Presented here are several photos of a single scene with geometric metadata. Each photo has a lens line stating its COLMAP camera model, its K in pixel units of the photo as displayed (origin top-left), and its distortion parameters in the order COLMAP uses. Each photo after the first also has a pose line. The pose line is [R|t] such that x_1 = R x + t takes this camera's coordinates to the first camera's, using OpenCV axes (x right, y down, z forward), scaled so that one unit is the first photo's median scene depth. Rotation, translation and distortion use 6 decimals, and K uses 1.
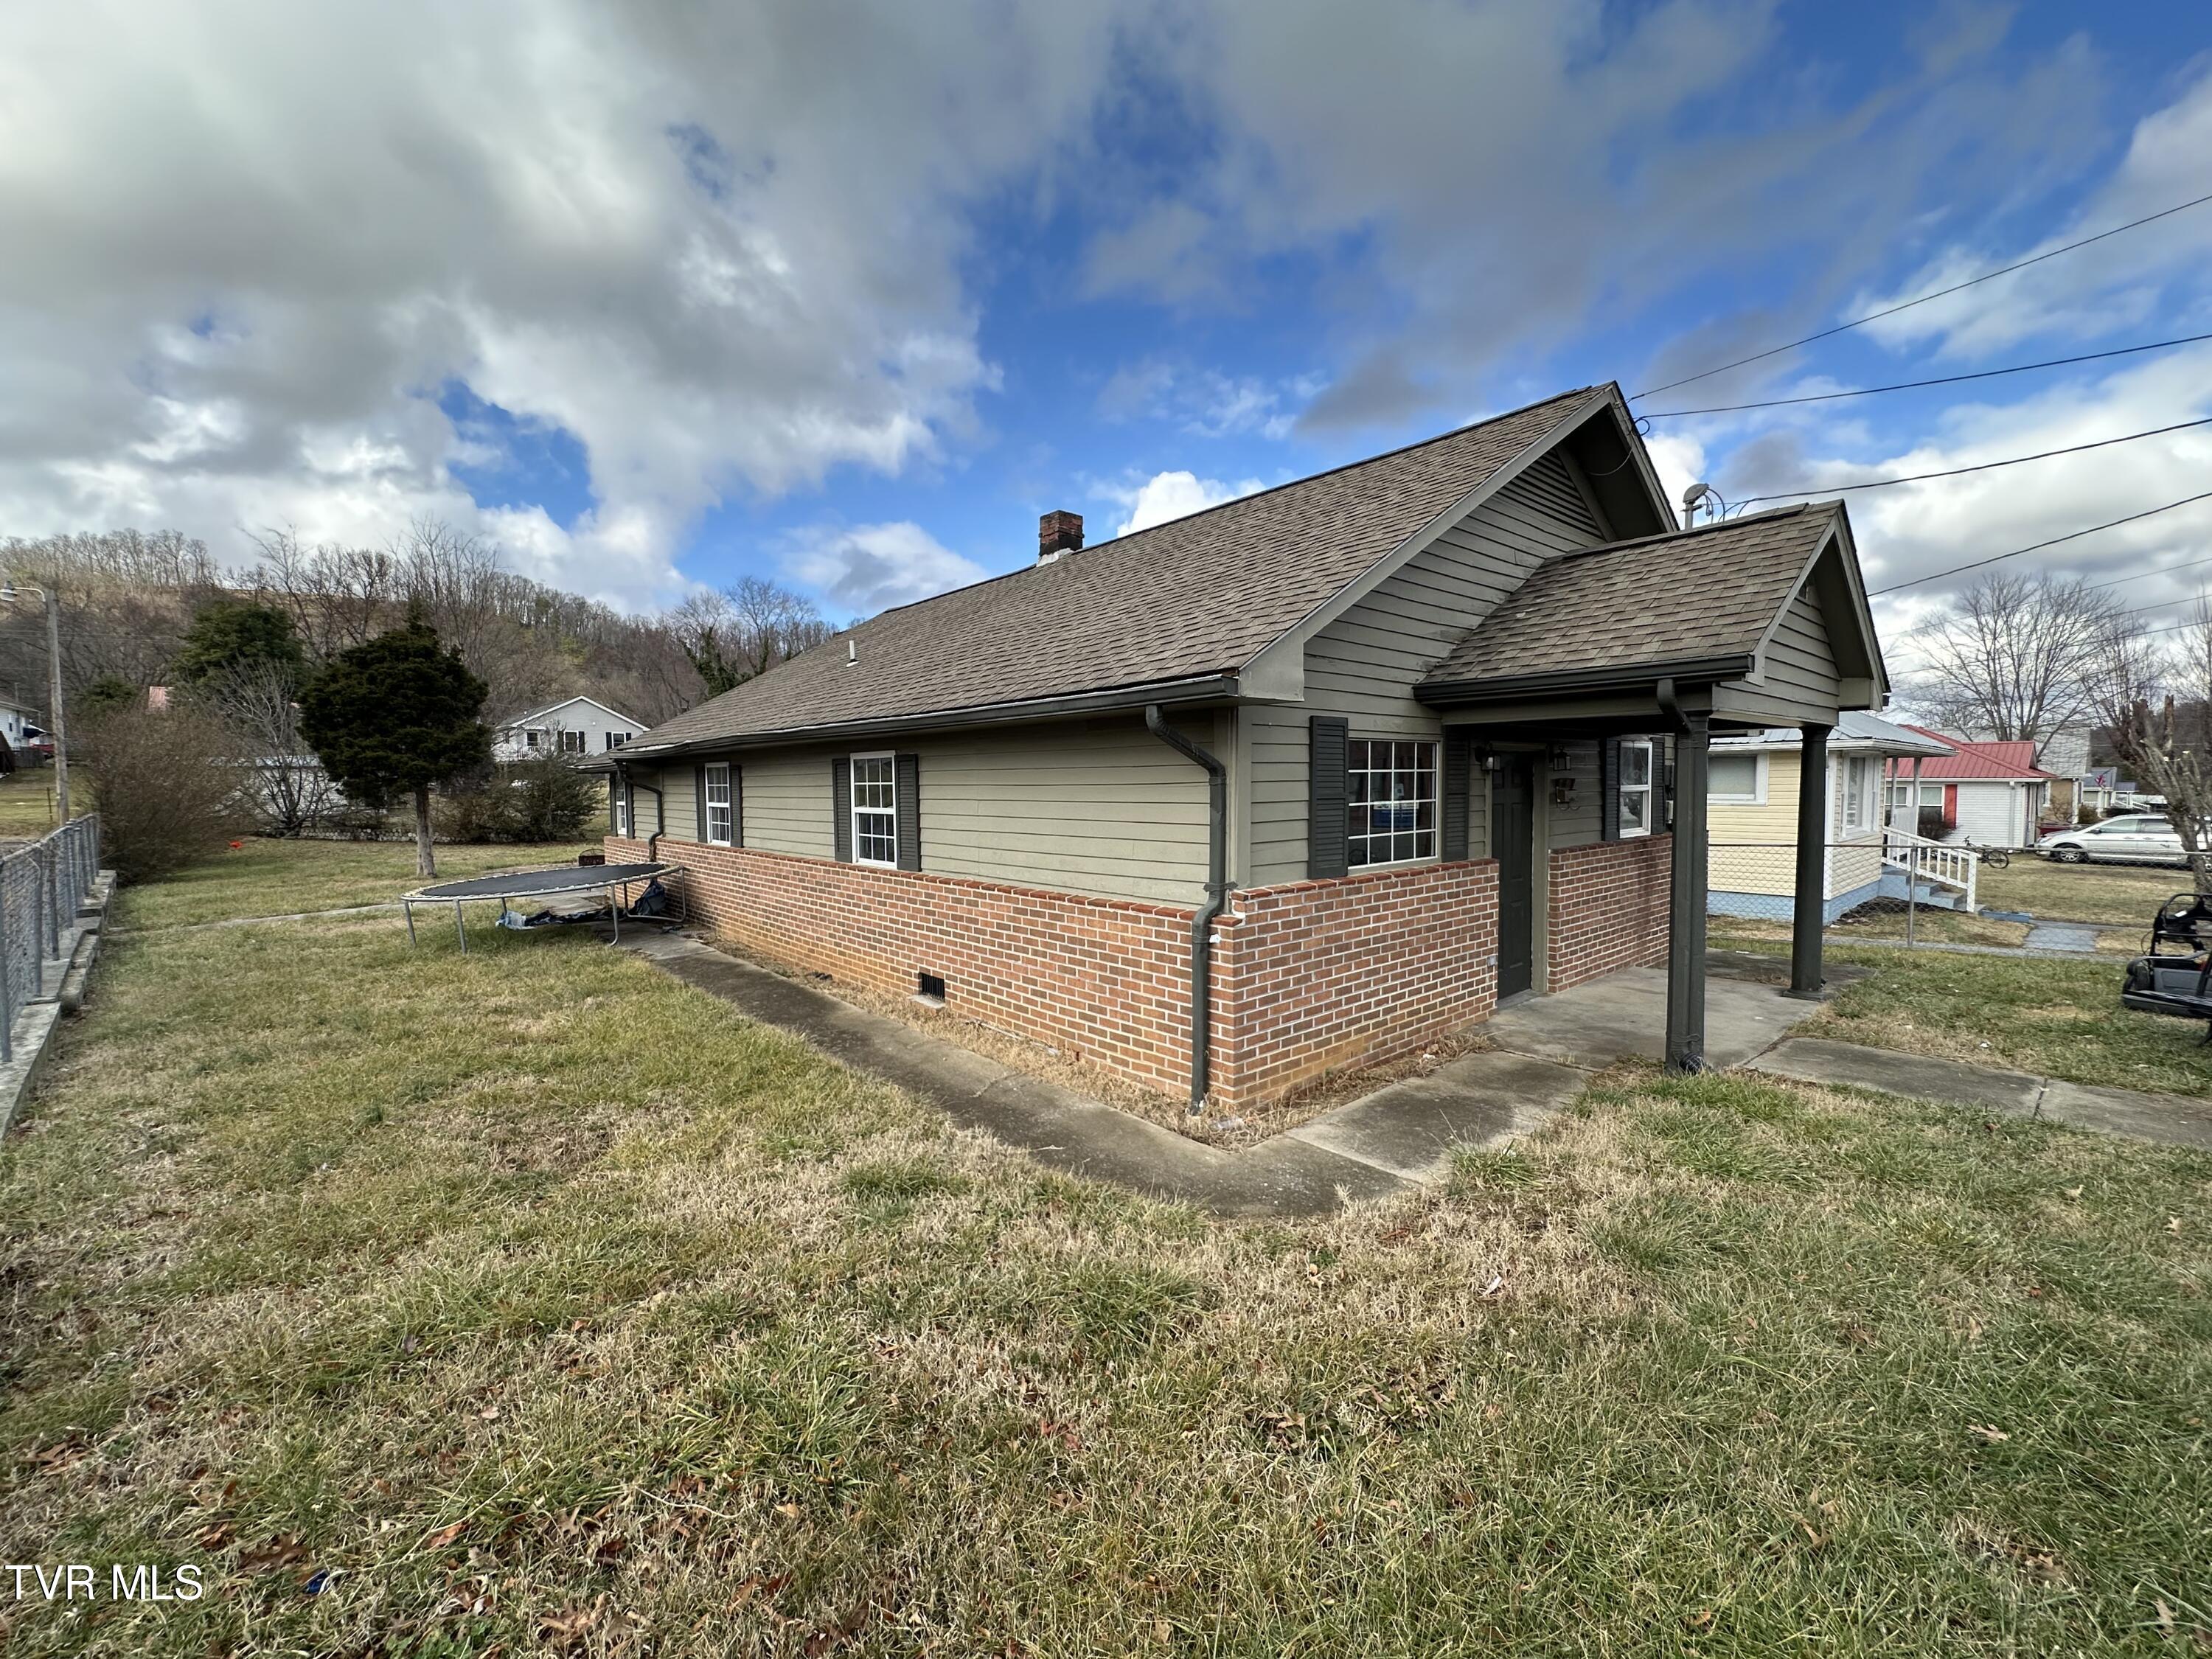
lens RADIAL K [[910.8, 0, 1104.3], [0, 910.8, 831.2], [0, 0, 1]] dist [-0.003978, 0.001750]
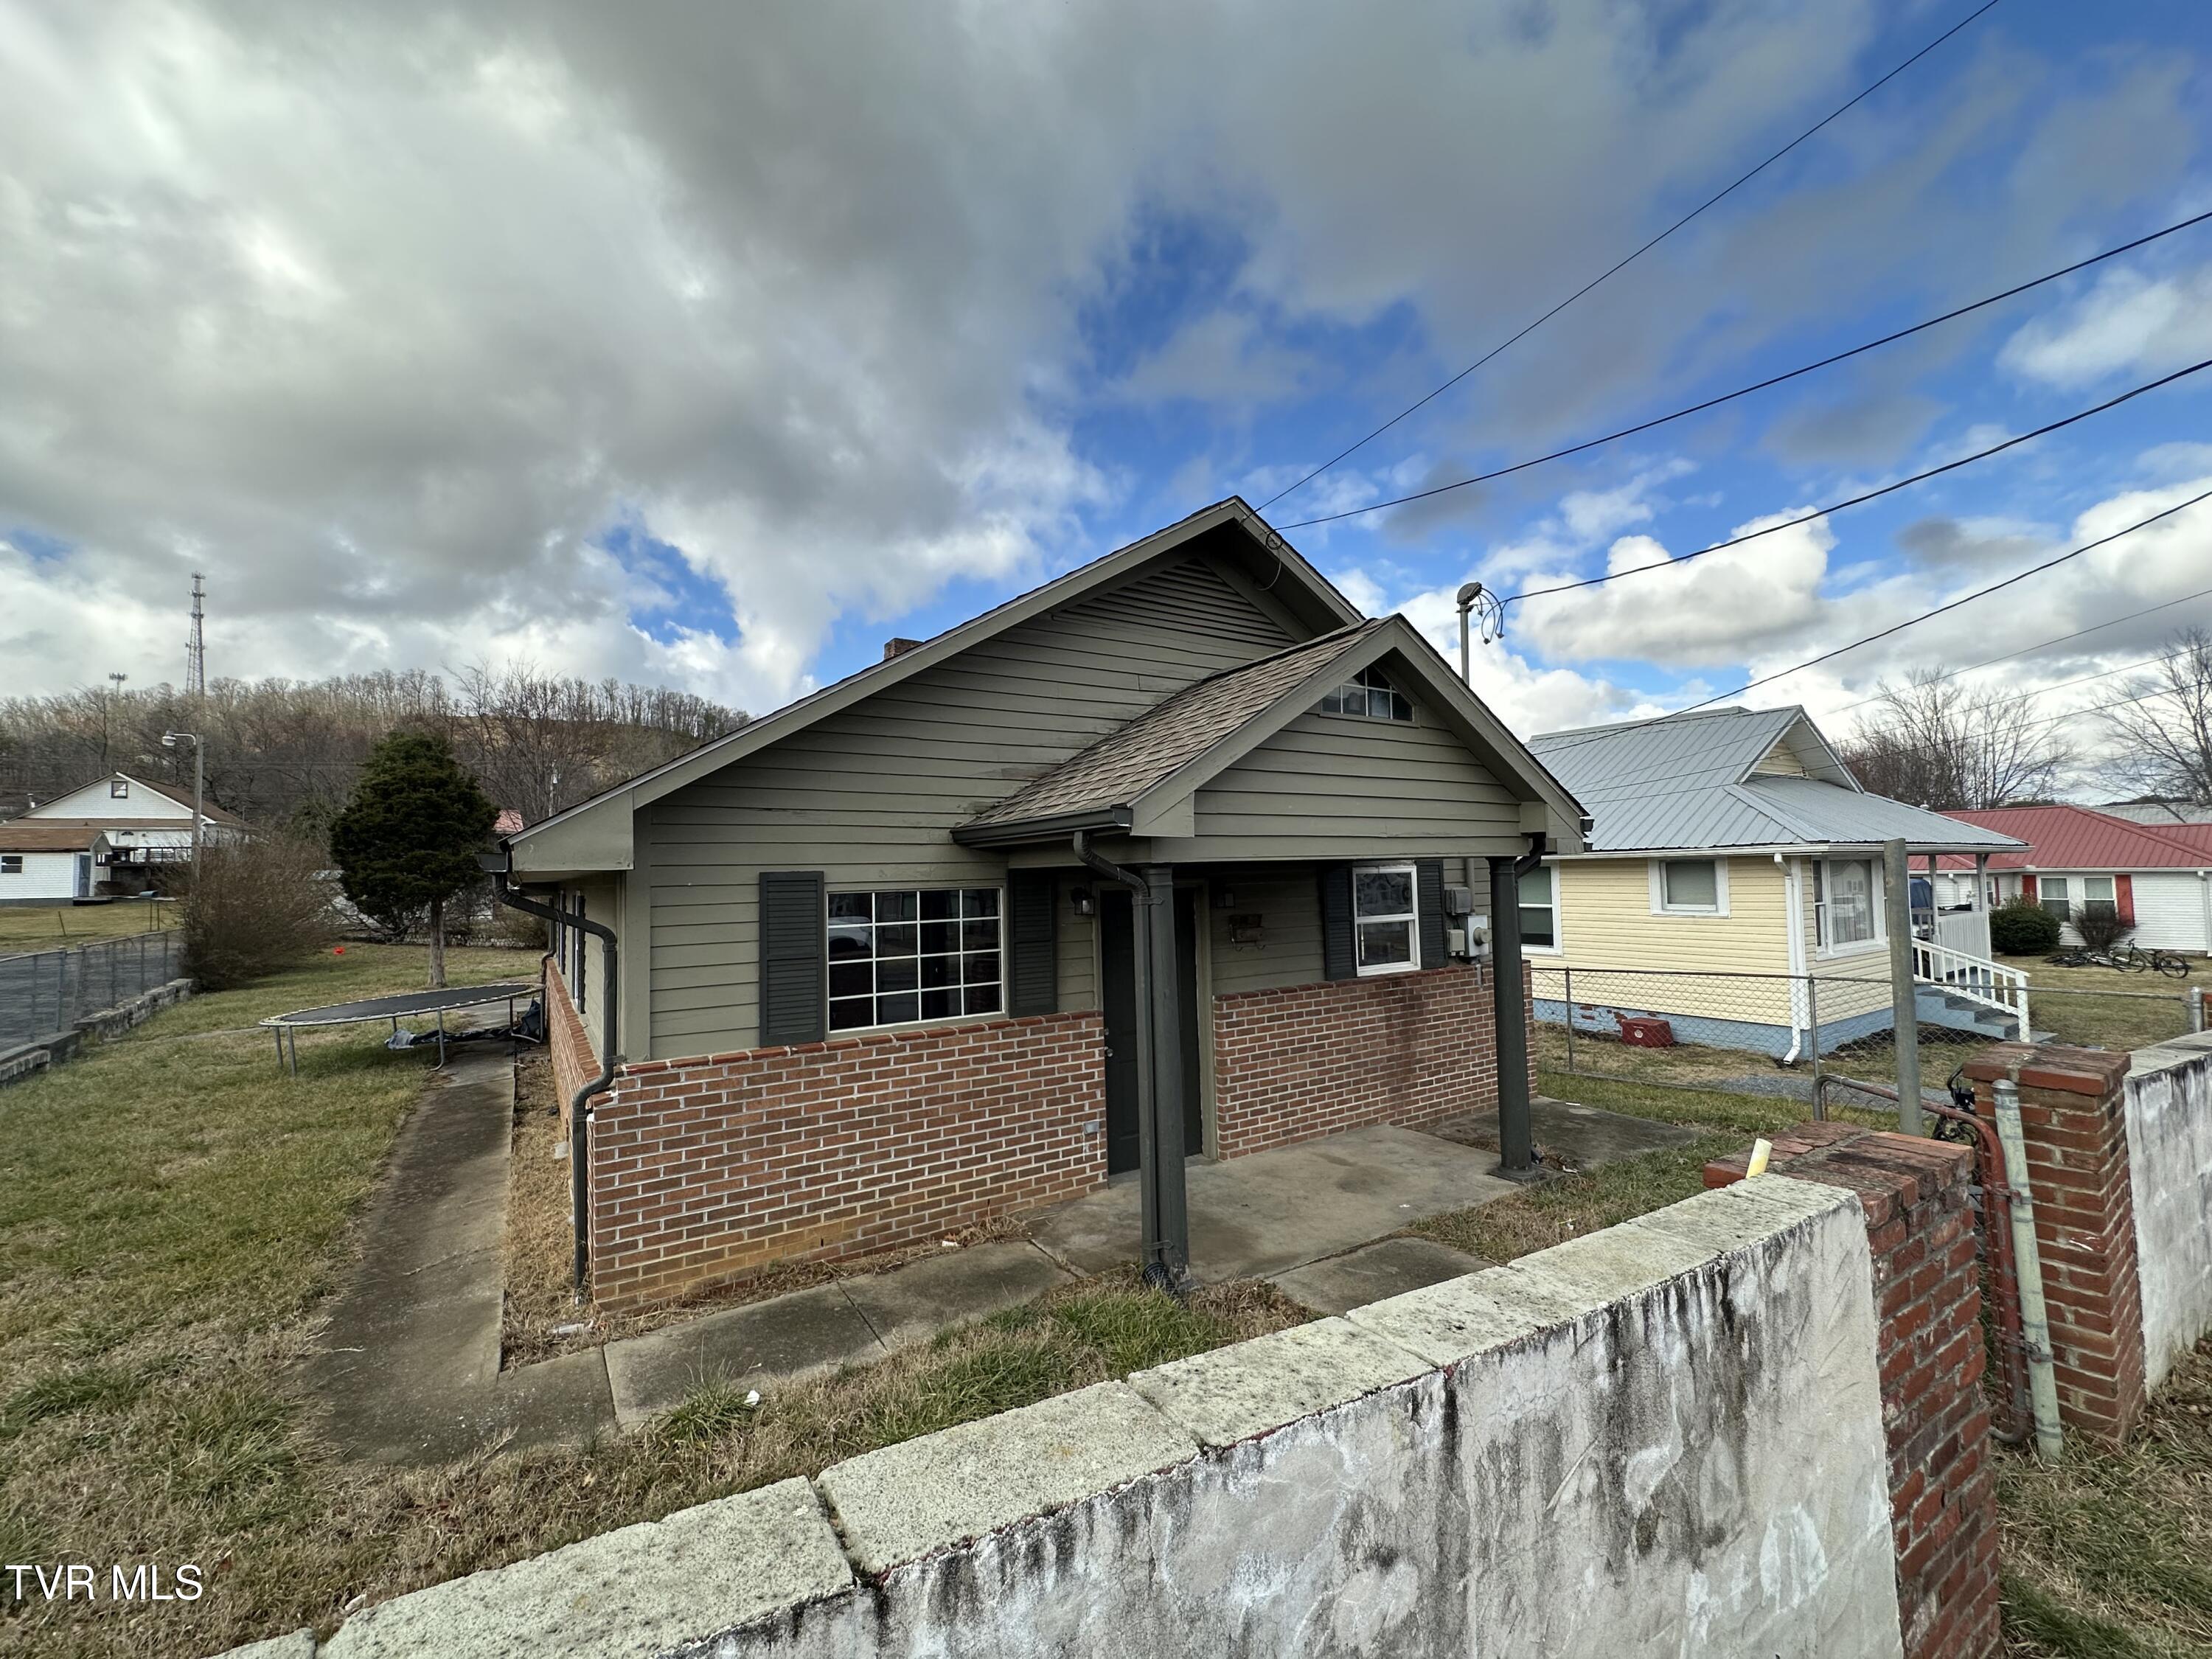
lens RADIAL K [[910.8, 0, 1101.2], [0, 910.8, 834.7], [0, 0, 1]] dist [-0.003978, 0.001750]
pose [[0.989004, -0.019515, -0.146596, 0.534074], [0.005181, 0.995219, -0.097529, -0.053085], [0.147799, 0.095697, 0.984377, 0.086948]]
